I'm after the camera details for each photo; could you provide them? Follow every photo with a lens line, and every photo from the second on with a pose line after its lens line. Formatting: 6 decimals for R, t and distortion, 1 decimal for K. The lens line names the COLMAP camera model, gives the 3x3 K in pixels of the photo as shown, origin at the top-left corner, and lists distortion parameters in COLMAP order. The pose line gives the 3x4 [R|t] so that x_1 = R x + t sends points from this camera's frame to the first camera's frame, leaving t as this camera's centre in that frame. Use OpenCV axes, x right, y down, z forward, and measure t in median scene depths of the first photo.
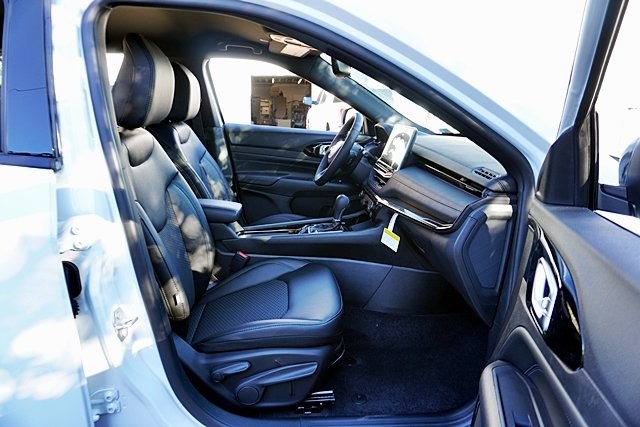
lens RADIAL K [[430.6, 0, 321.8], [0, 430.6, 231.0], [0, 0, 1]] dist [-0.020429, 0.004035]
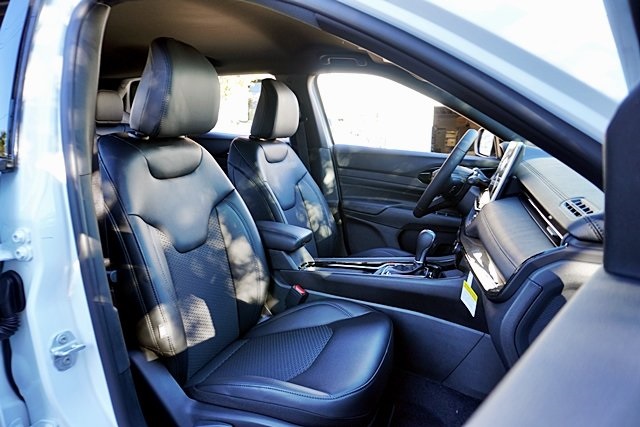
lens RADIAL K [[430.6, 0, 321.8], [0, 430.6, 231.0], [0, 0, 1]] dist [-0.020429, 0.004035]
pose [[0.907881, 0.082009, -0.411128, 0.192143], [-0.111899, 0.992505, -0.049124, -0.022722], [0.404018, 0.090603, 0.910253, 0.215577]]
